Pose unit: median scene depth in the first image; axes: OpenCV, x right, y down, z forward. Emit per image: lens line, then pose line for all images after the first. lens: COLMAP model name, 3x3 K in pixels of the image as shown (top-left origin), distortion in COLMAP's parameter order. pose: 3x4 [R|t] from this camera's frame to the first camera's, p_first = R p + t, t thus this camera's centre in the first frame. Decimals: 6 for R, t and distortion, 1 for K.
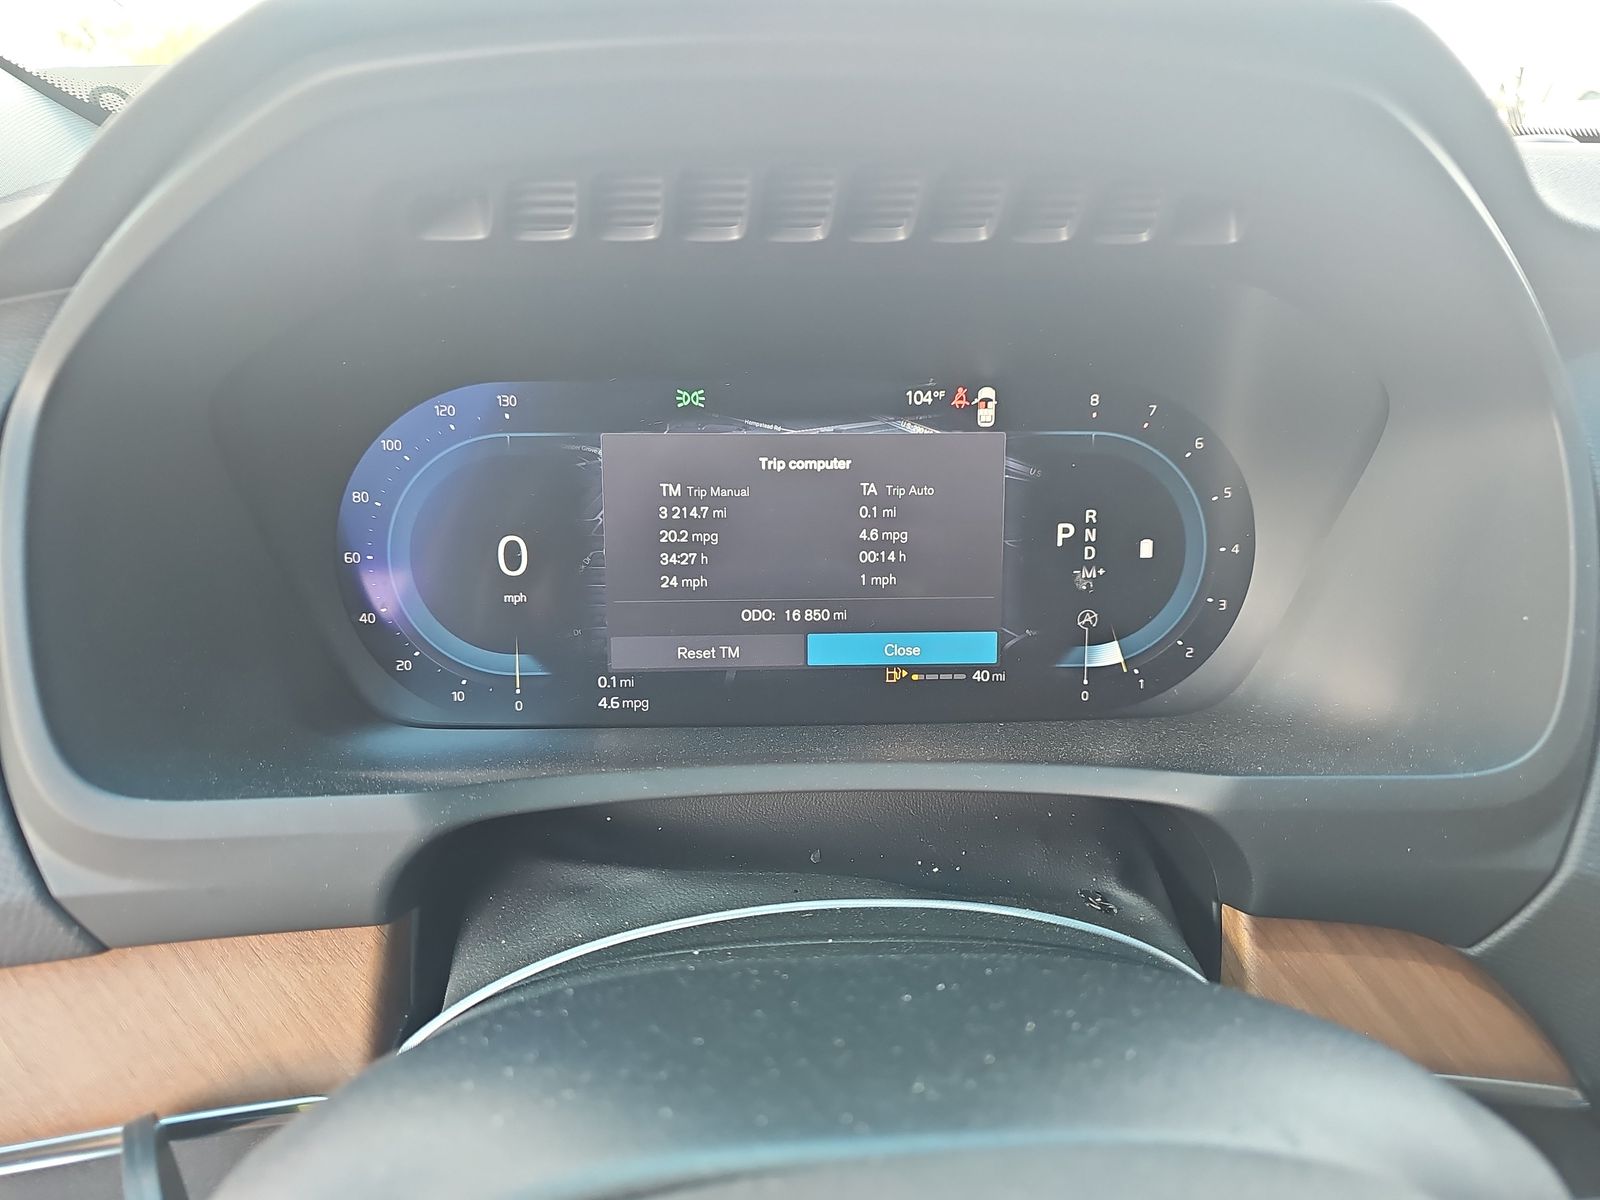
lens RADIAL K [[1145.9, 0, 801.8], [0, 1145.9, 650.2], [0, 0, 1]] dist [0.054962, -0.061755]
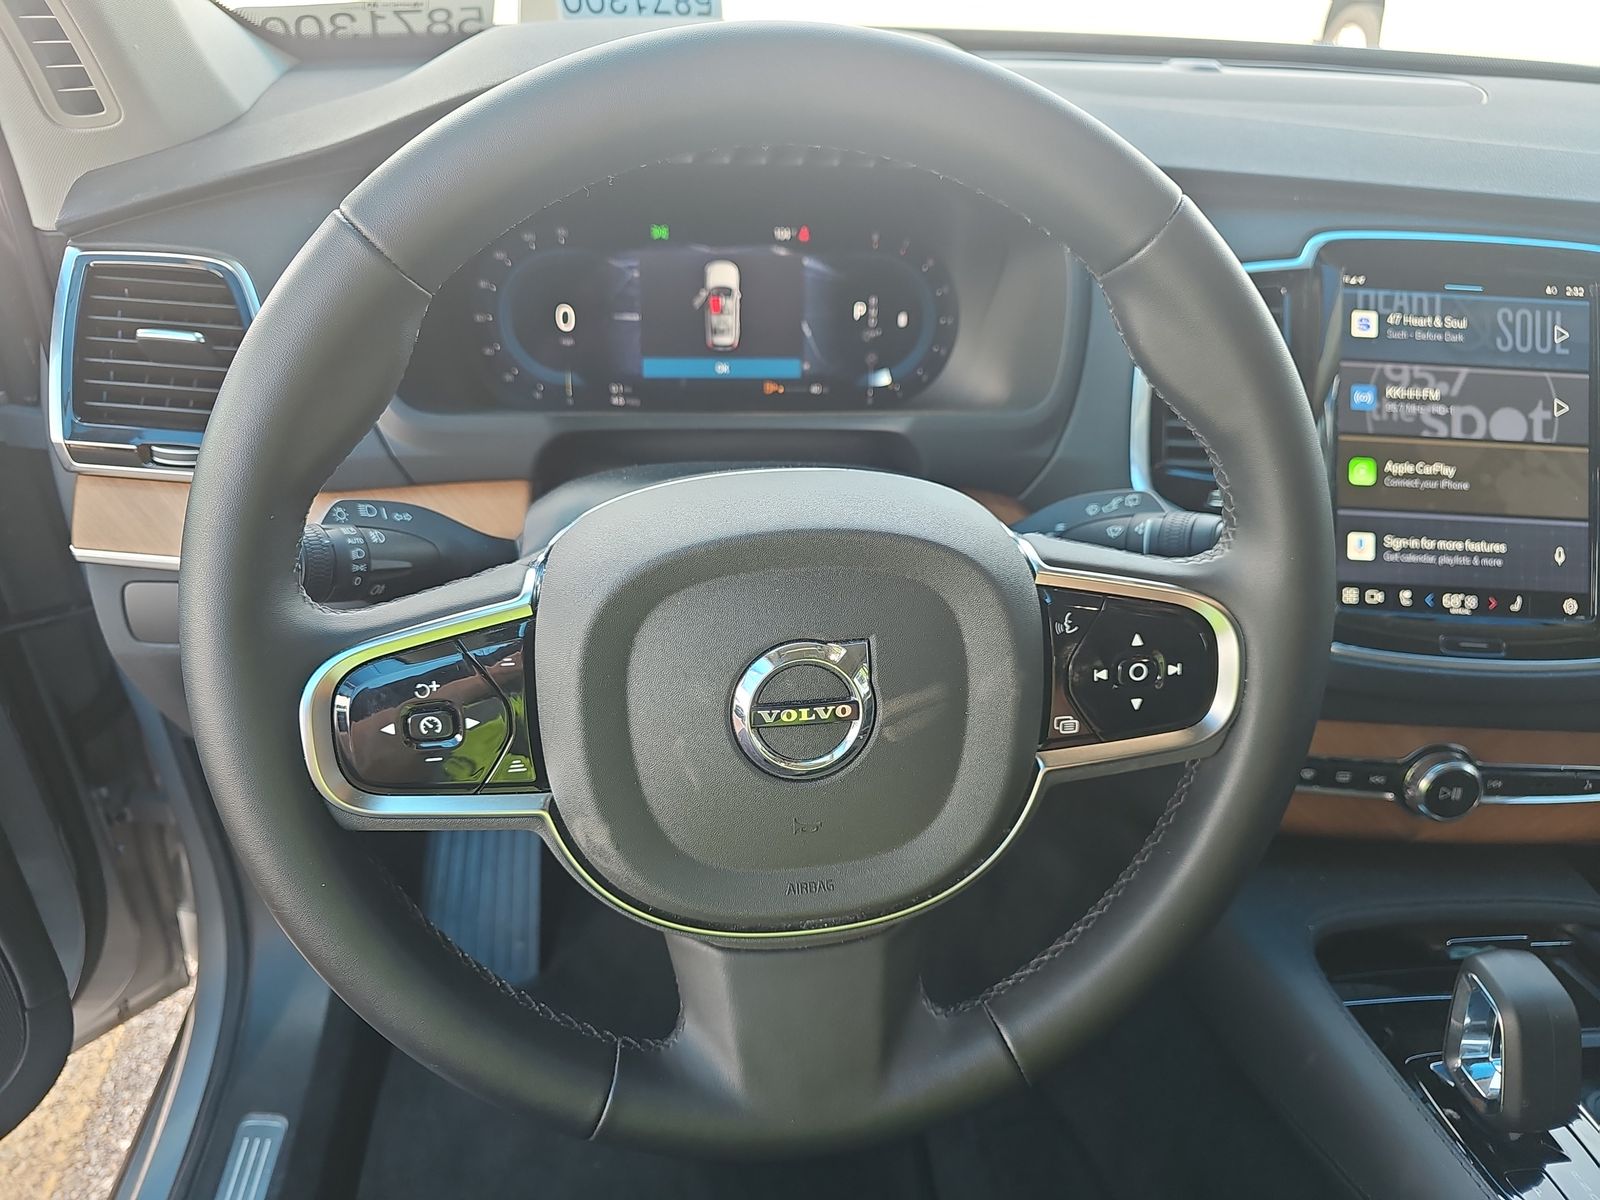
lens RADIAL K [[1145.9, 0, 801.8], [0, 1145.9, 650.2], [0, 0, 1]] dist [0.054962, -0.061755]
pose [[0.997142, -0.010286, 0.074849, -0.013206], [-0.000247, 0.990239, 0.139376, 0.188542], [-0.075552, -0.138996, 0.987407, -0.946168]]
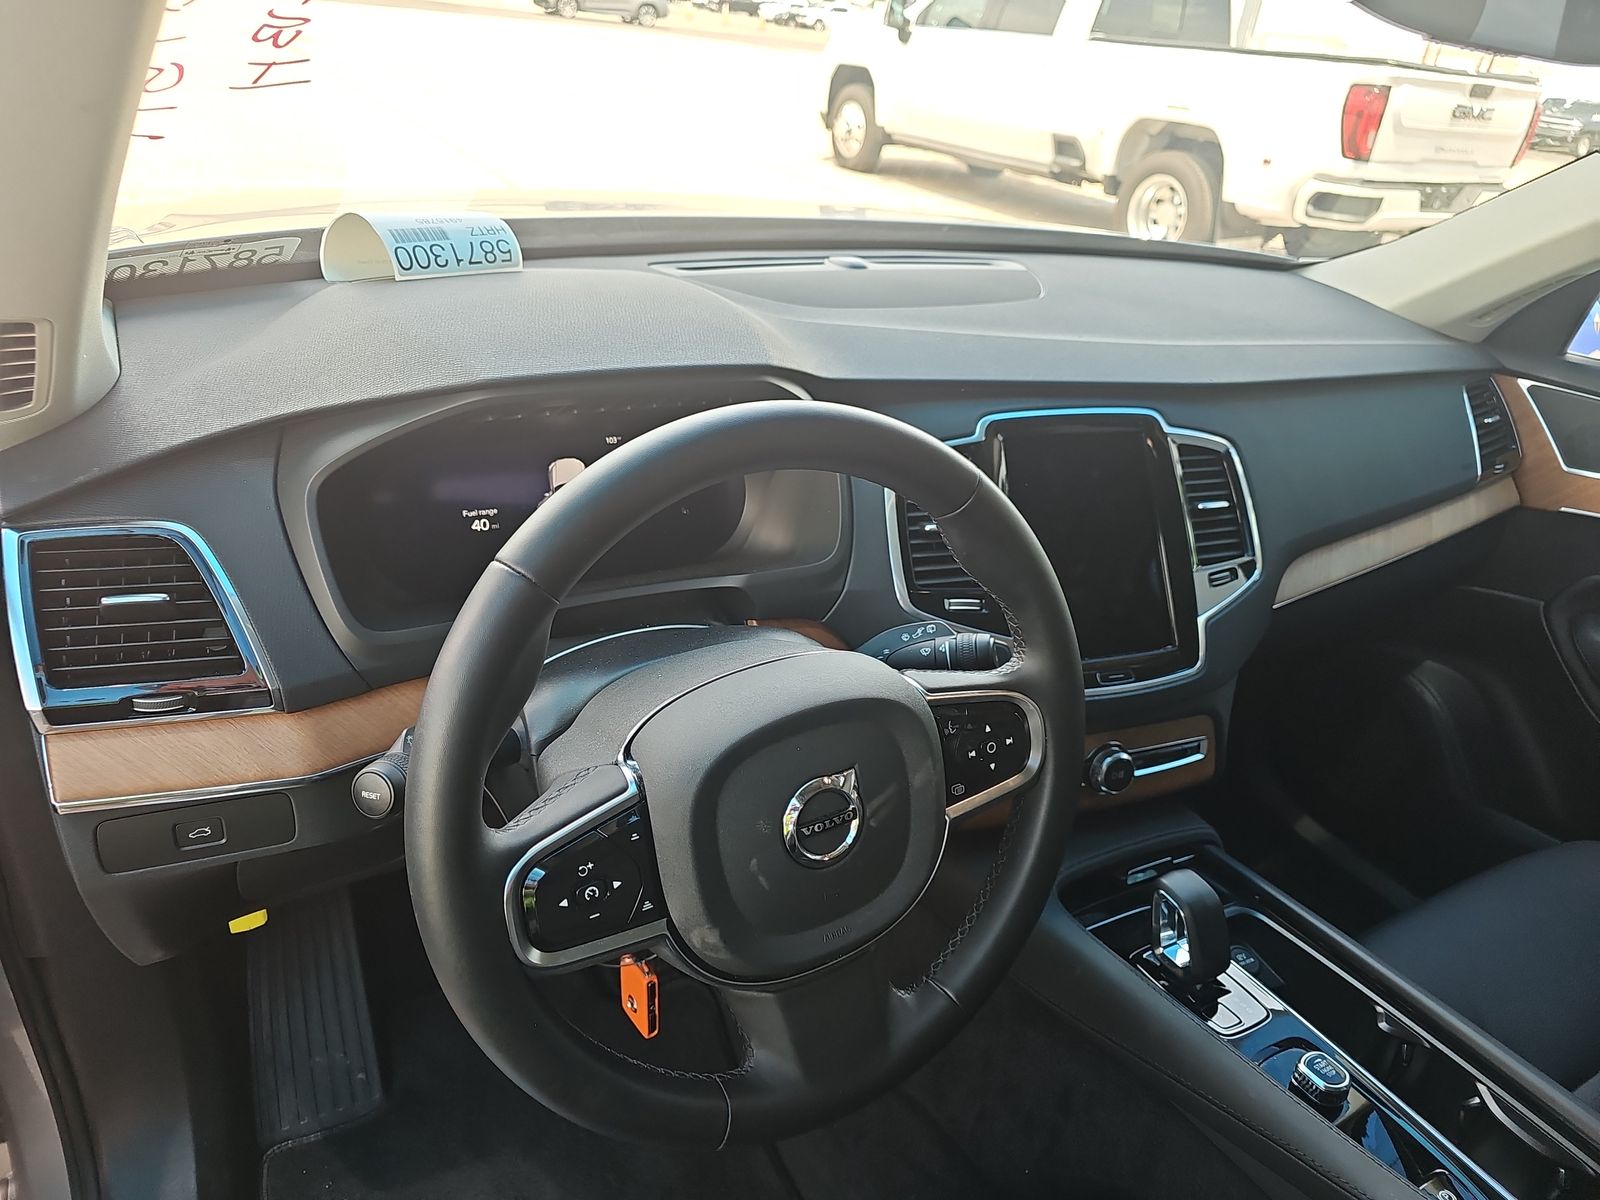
lens RADIAL K [[1145.9, 0, 801.8], [0, 1145.9, 650.2], [0, 0, 1]] dist [0.054962, -0.061755]
pose [[0.884056, -0.160352, 0.439013, -0.617285], [0.108222, 0.984007, 0.141485, -0.067969], [-0.454680, -0.077570, 0.887271, -1.279218]]
